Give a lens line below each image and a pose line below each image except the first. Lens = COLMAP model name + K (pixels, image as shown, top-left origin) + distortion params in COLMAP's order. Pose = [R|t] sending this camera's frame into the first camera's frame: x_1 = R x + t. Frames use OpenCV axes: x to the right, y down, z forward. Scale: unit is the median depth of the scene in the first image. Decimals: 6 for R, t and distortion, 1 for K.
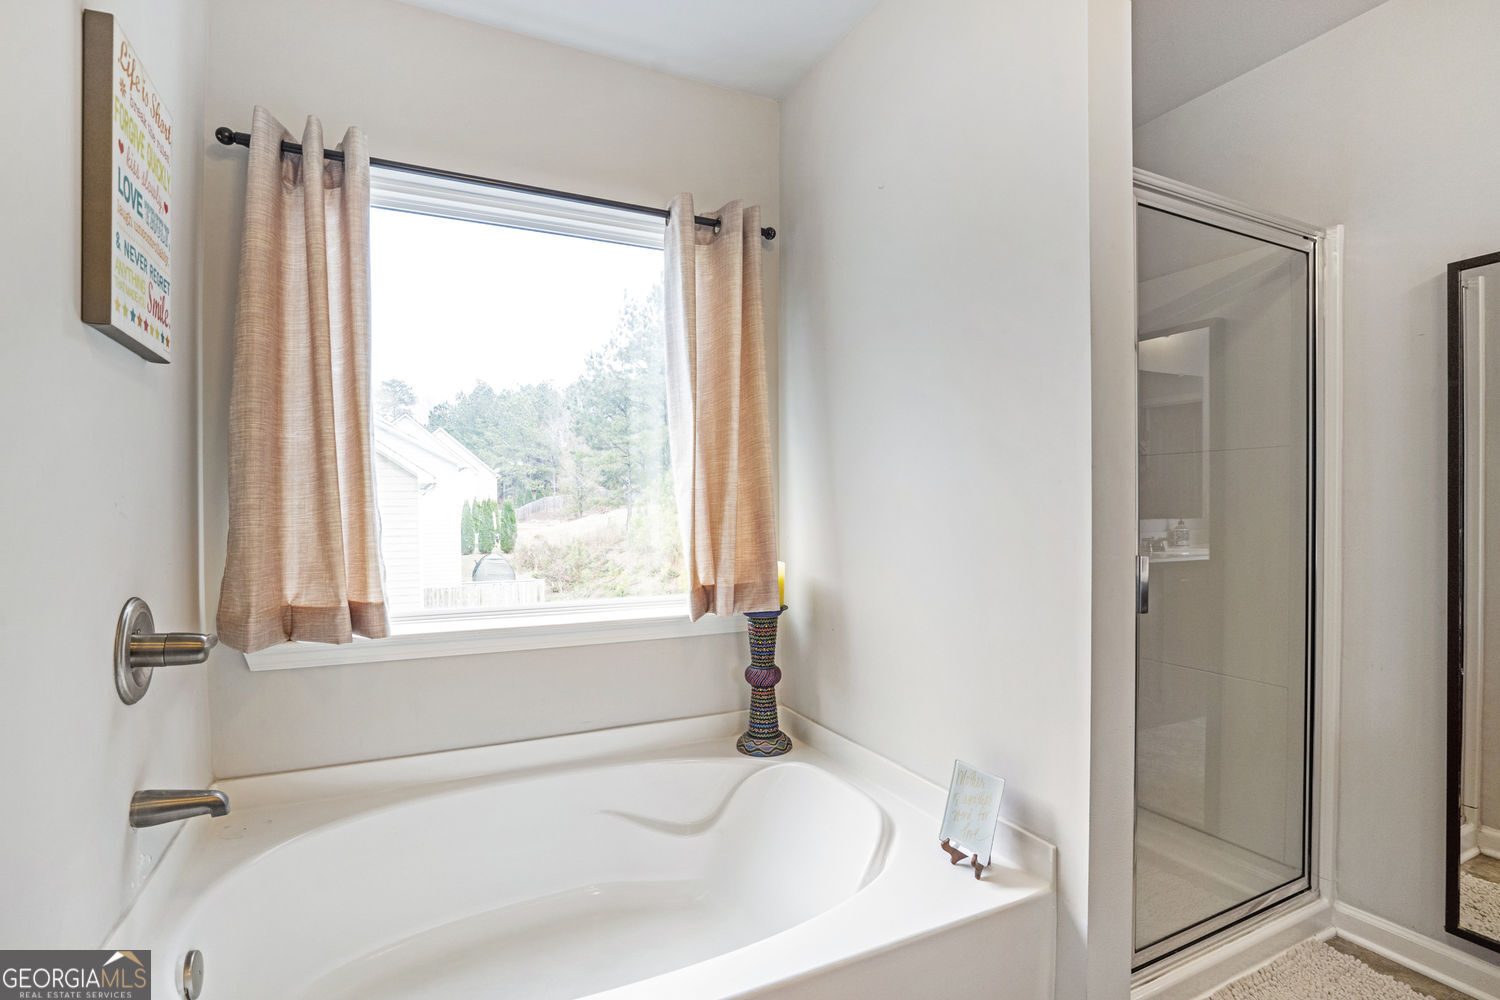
lens RADIAL K [[703.6, 0, 745.7], [0, 703.6, 506.0], [0, 0, 1]] dist [-0.039500, 0.015360]
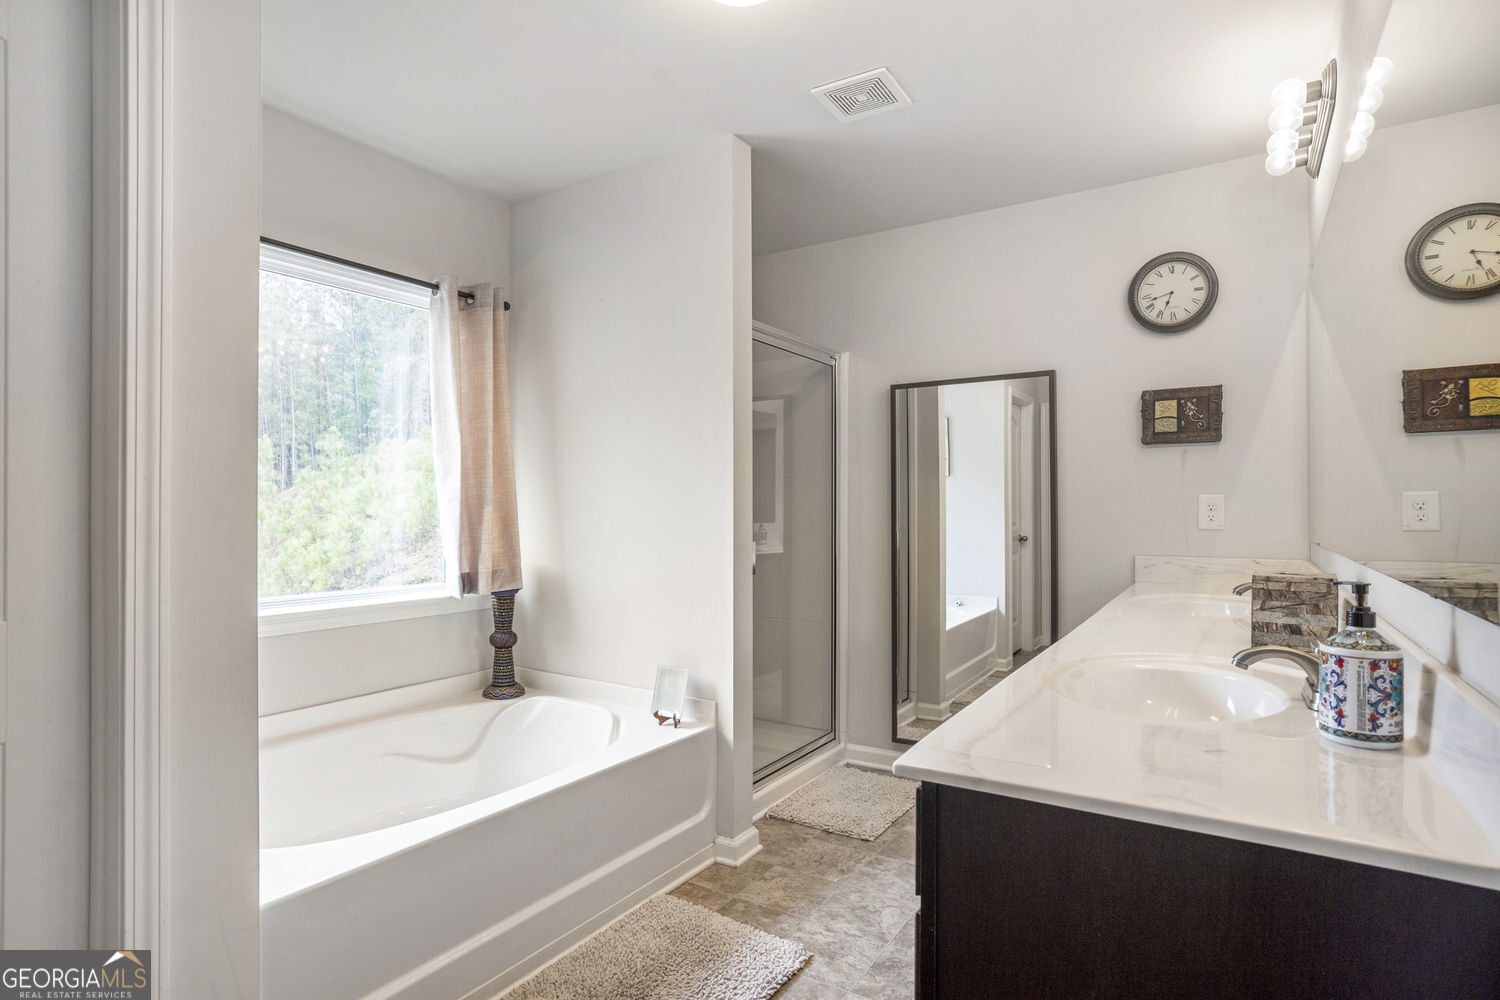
lens RADIAL K [[772.1, 0, 750.0], [0, 772.1, 500.0], [0, 0, 1]] dist [0.001003, 0.000490]
pose [[0.848178, 0.009619, 0.529624, -0.371029], [0.000239, 0.999828, -0.018541, 0.003836], [-0.529711, 0.015853, 0.848030, -0.513636]]
